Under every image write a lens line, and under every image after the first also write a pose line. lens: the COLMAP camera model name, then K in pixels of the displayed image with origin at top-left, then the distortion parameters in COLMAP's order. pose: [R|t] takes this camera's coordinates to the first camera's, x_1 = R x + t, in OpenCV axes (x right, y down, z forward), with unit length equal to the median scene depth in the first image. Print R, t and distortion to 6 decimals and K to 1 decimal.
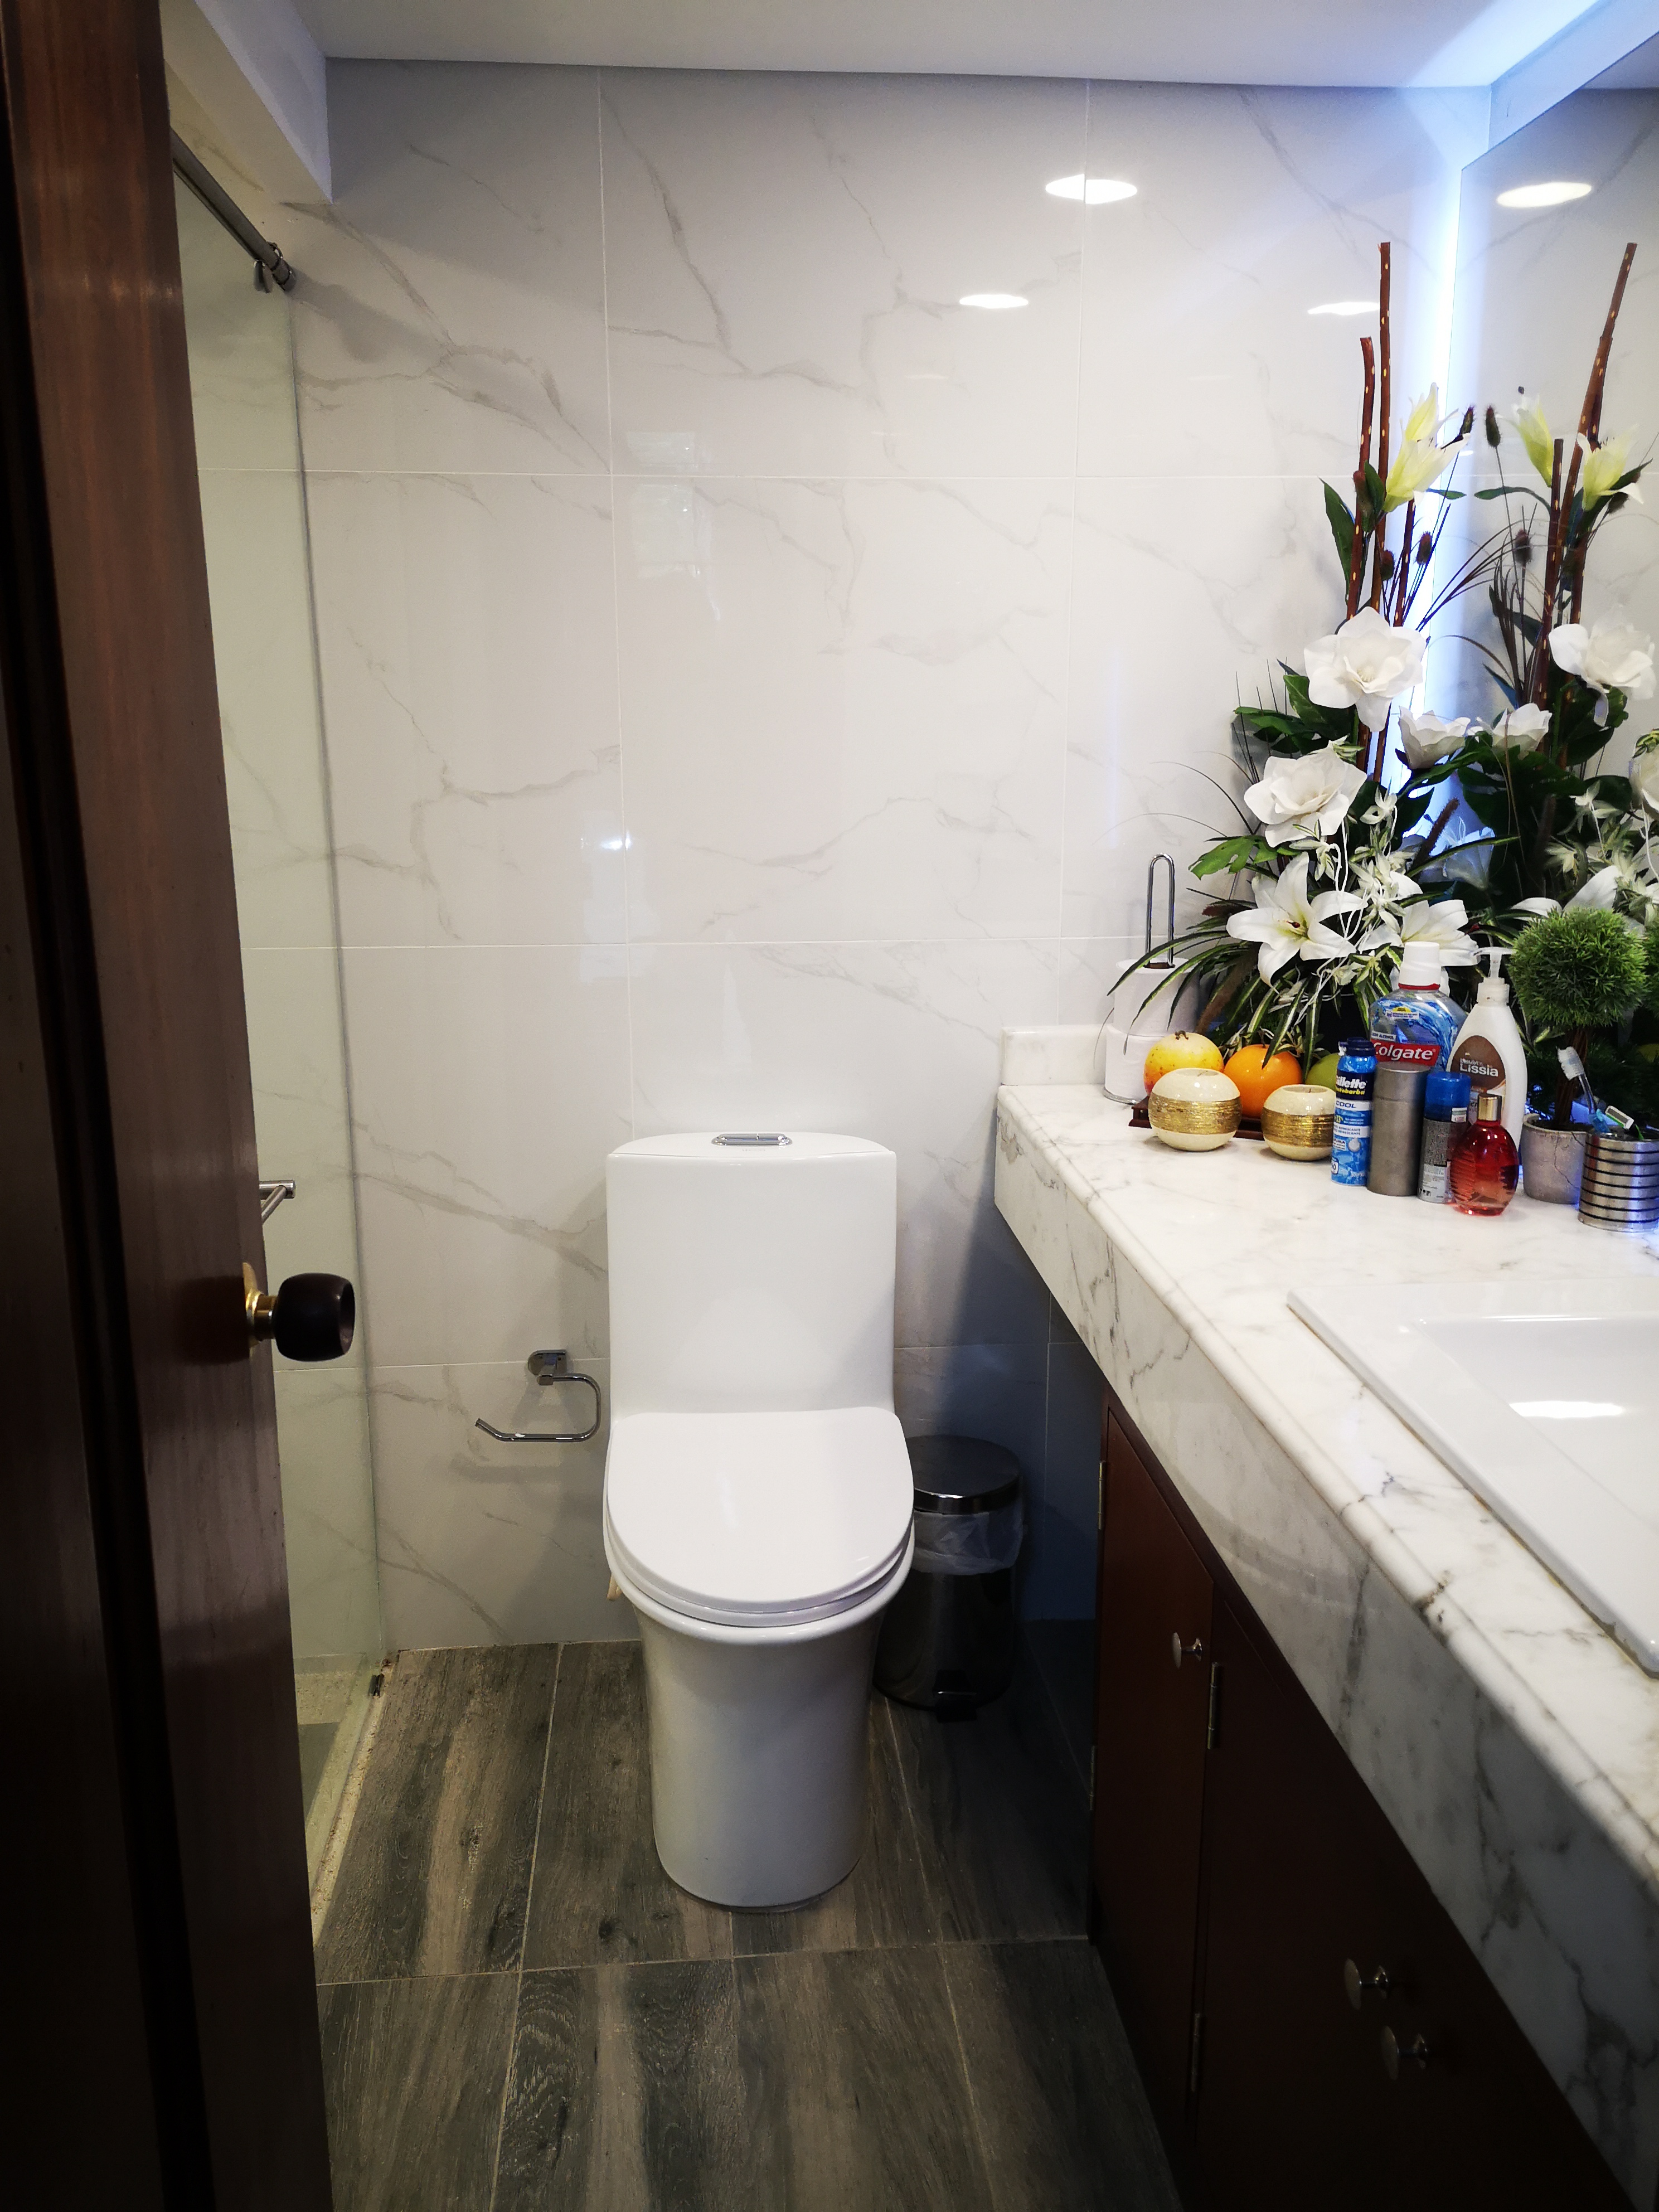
lens RADIAL K [[1723.2, 0, 813.2], [0, 1723.2, 1102.1], [0, 0, 1]] dist [0.098649, -0.120297]
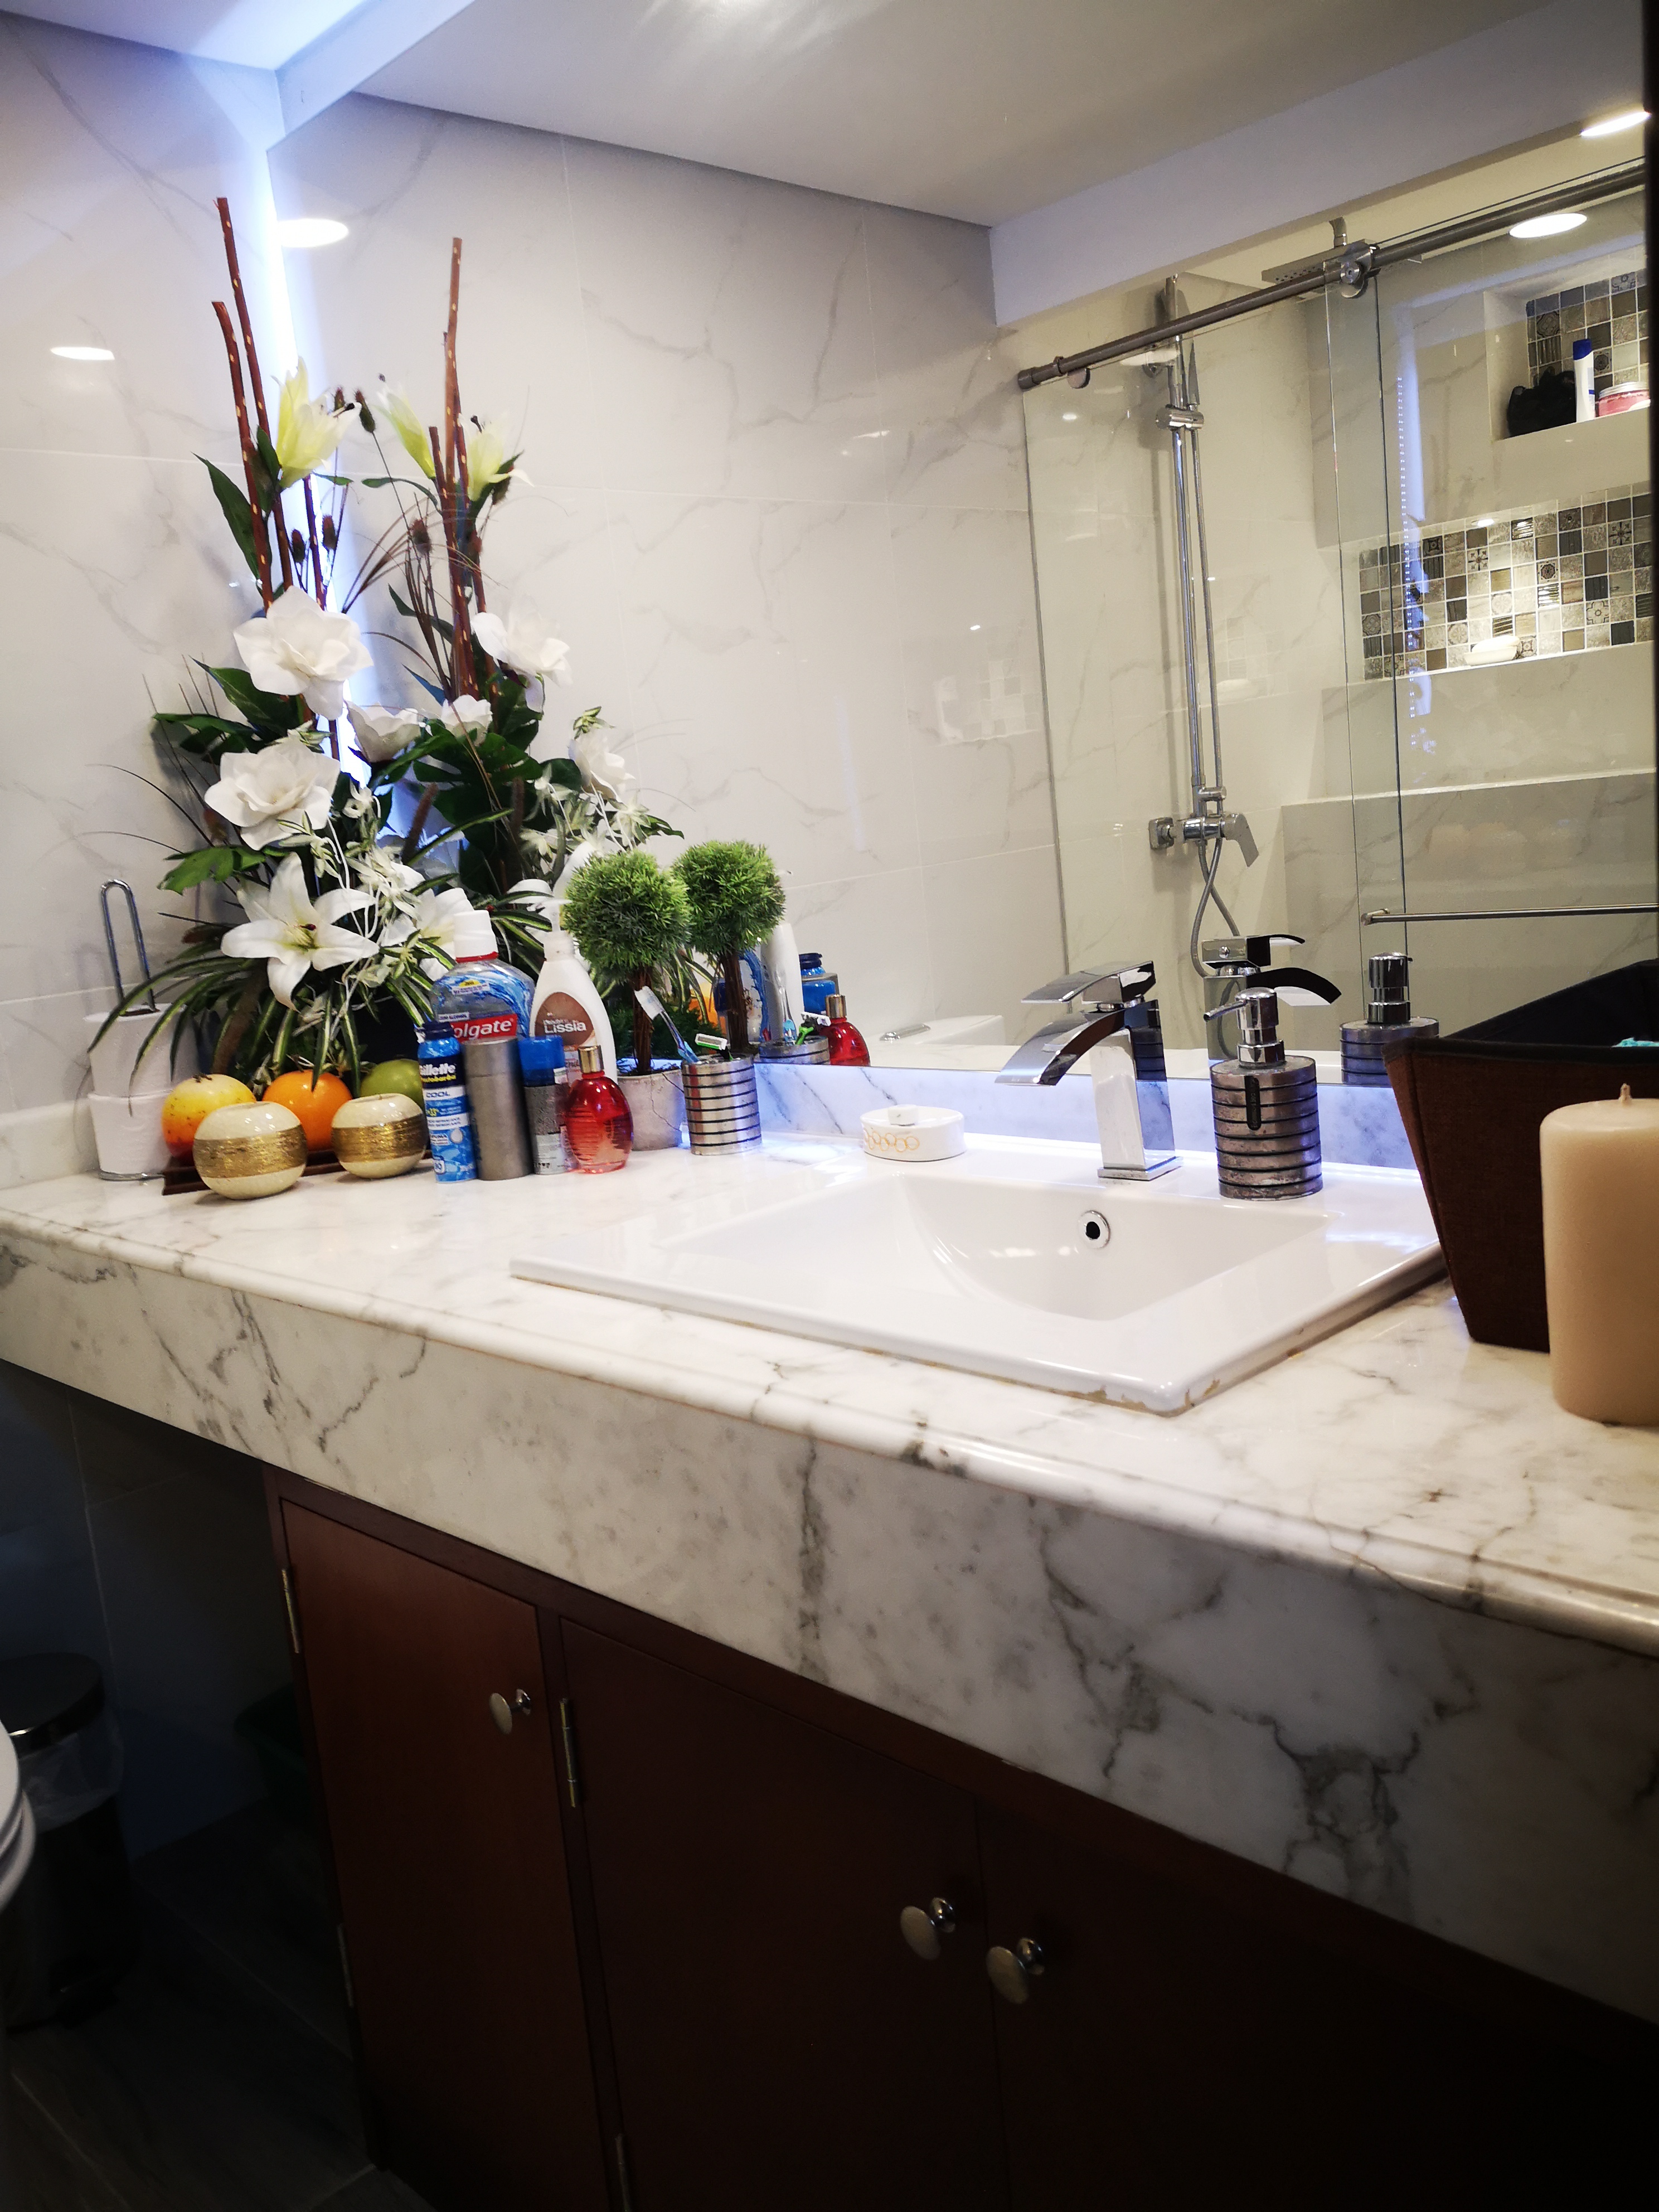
lens RADIAL K [[1723.2, 0, 839.8], [0, 1723.2, 1105.1], [0, 0, 1]] dist [0.098649, -0.120297]
pose [[0.754357, -0.178906, 0.631615, -0.094739], [0.236560, 0.971589, -0.007327, 0.056185], [-0.612360, 0.154942, 0.775247, 0.155489]]
